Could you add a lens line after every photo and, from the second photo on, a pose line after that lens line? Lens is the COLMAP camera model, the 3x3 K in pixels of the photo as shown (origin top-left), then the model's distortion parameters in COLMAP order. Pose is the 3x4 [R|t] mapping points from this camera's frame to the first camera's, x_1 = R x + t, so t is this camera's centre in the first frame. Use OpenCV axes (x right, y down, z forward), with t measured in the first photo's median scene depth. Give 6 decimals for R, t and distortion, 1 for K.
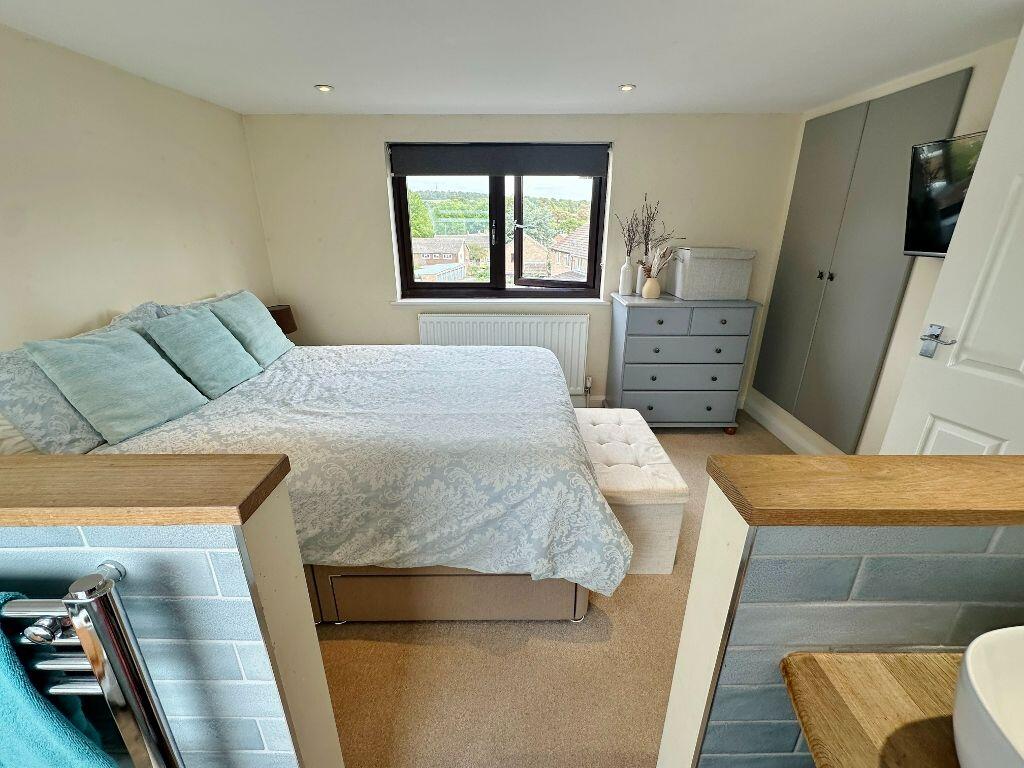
lens RADIAL K [[447.1, 0, 512.6], [0, 447.1, 385.6], [0, 0, 1]] dist [-0.002104, -0.000466]
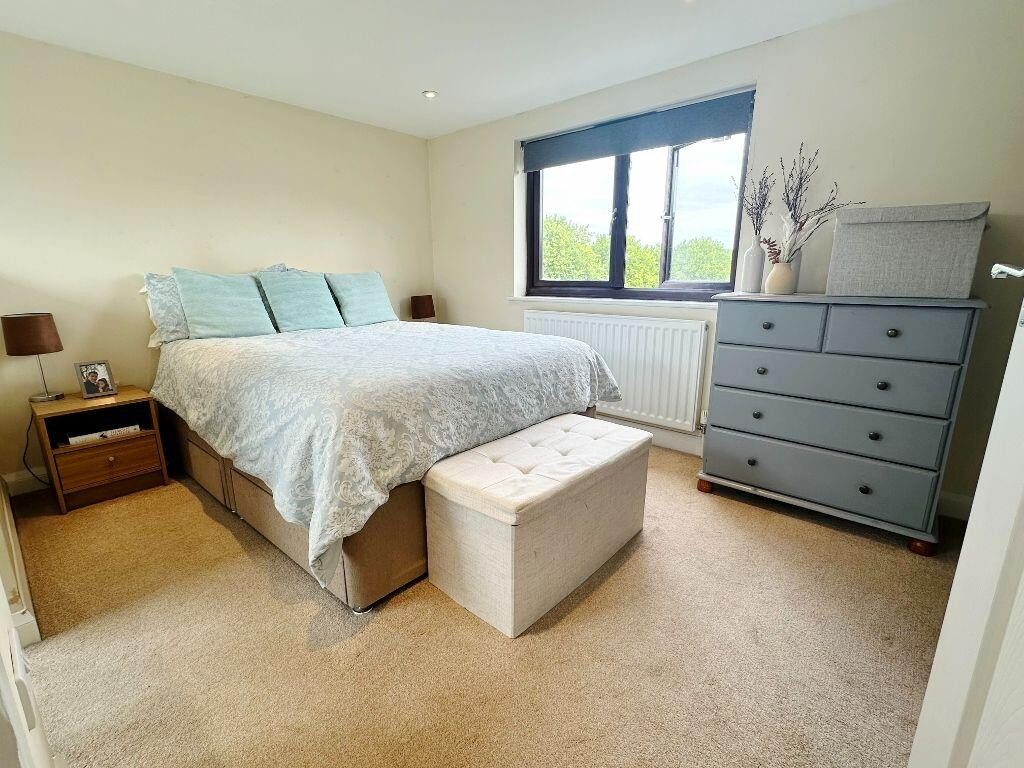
lens RADIAL K [[476.4, 0, 510.5], [0, 476.4, 388.1], [0, 0, 1]] dist [0.000410, 0.000239]
pose [[0.744633, 0.151376, -0.650083, 0.500254], [-0.230785, 0.972264, -0.037953, 0.054960], [0.626307, 0.178291, 0.758915, 0.254991]]
